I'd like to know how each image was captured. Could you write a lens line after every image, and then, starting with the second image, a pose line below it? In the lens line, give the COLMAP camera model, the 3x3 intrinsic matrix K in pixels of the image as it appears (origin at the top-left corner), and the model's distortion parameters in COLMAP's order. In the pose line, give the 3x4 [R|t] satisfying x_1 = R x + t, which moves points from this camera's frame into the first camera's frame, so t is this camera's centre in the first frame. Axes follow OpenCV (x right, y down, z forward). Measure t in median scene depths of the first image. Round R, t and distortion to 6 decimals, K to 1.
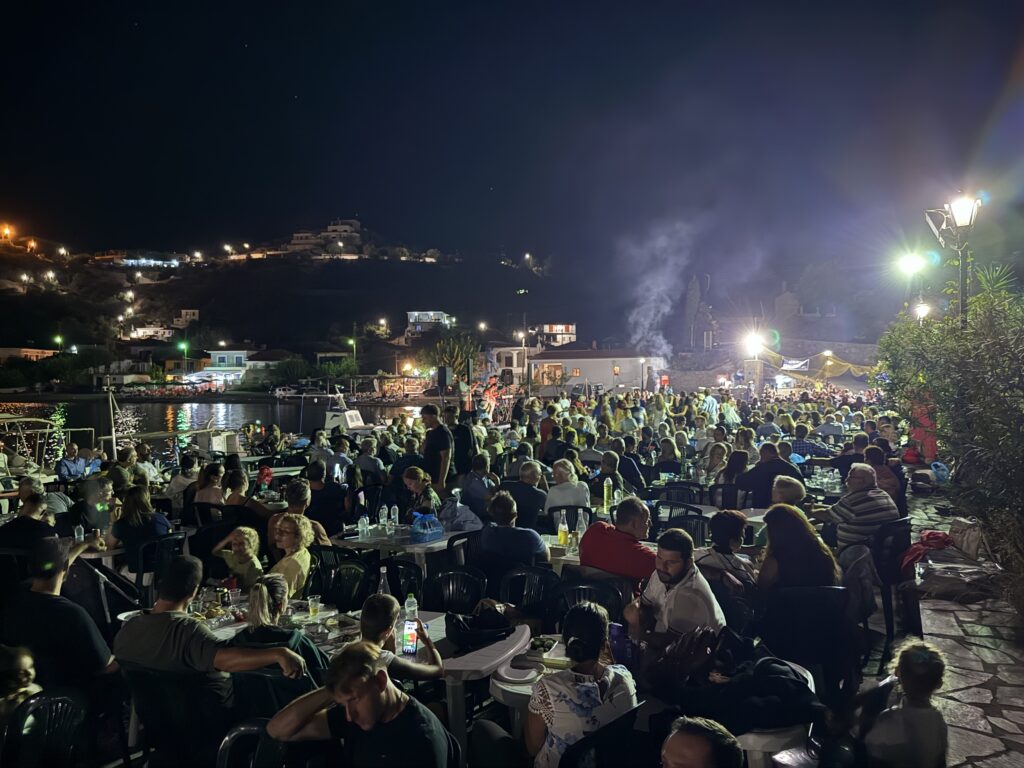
lens RADIAL K [[720.5, 0, 512.5], [0, 720.5, 400.0], [0, 0, 1]] dist [0.068883, -0.088663]
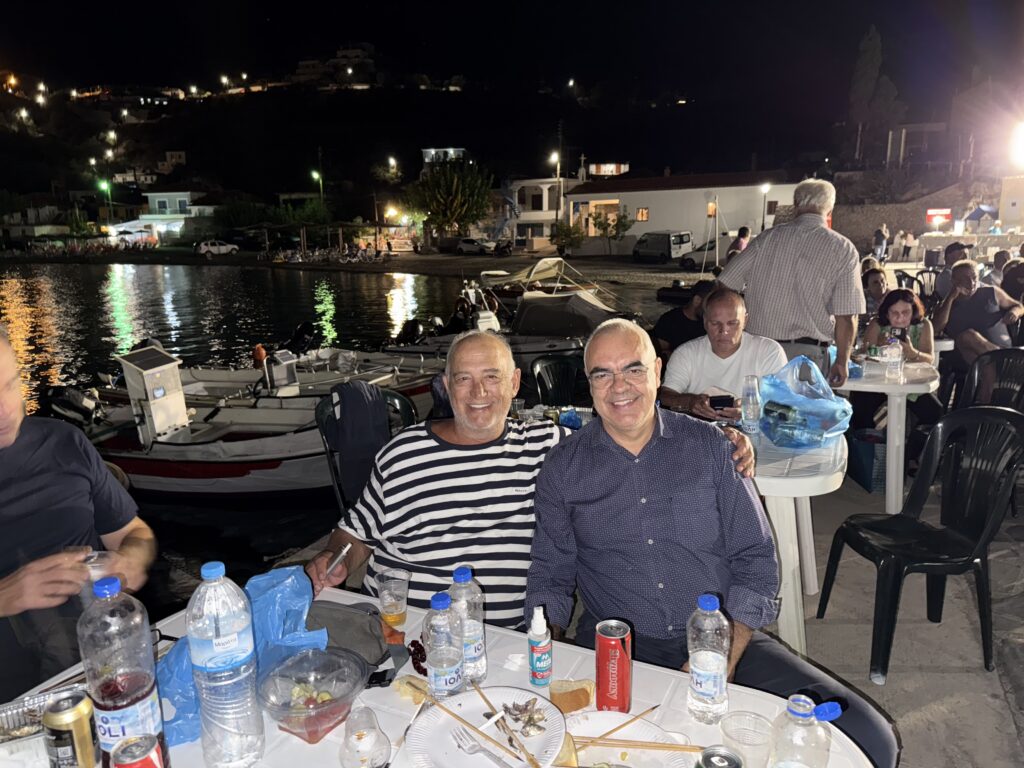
lens RADIAL K [[720.5, 0, 509.6], [0, 720.5, 390.8], [0, 0, 1]] dist [0.068883, -0.088663]
pose [[0.998093, 0.009884, -0.060936, 0.006374], [0.001220, 0.983747, 0.179558, -0.000634], [0.061720, -0.179290, 0.981858, 0.152232]]
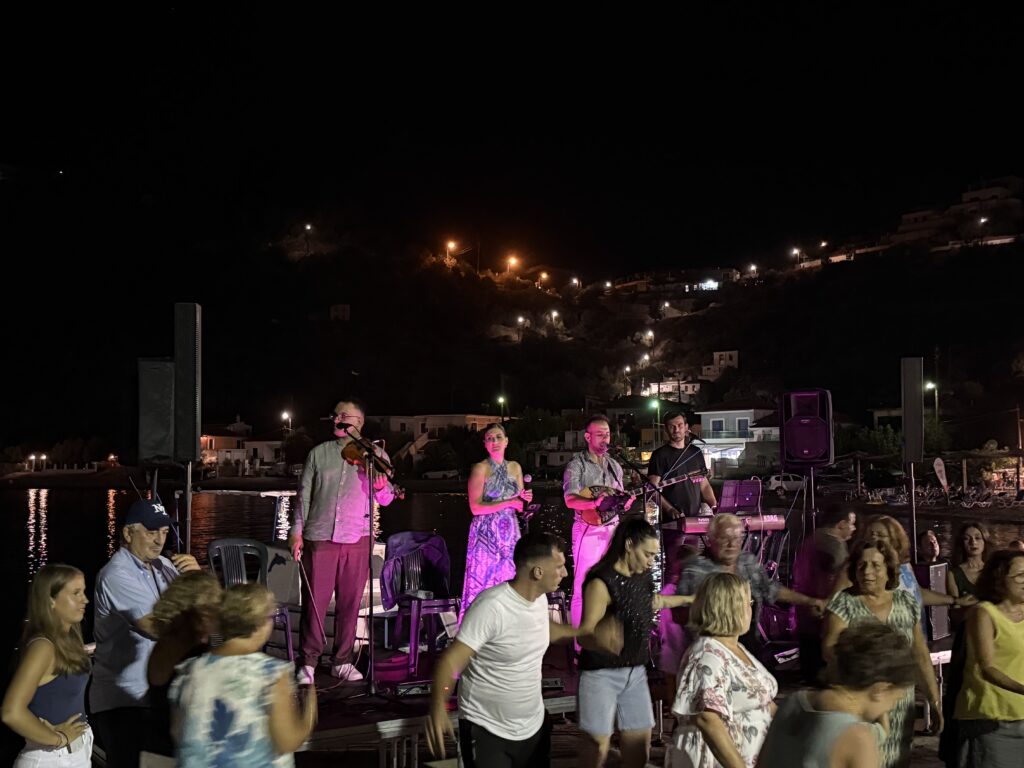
lens RADIAL K [[1152.2, 0, 472.7], [0, 1152.2, 397.9], [0, 0, 1]] dist [0.031849, 0.000000]
pose [[0.778227, -0.029965, -0.627267, 0.019854], [-0.022929, 0.996839, -0.076068, -0.001713], [0.627564, 0.073581, 0.775080, 0.096199]]
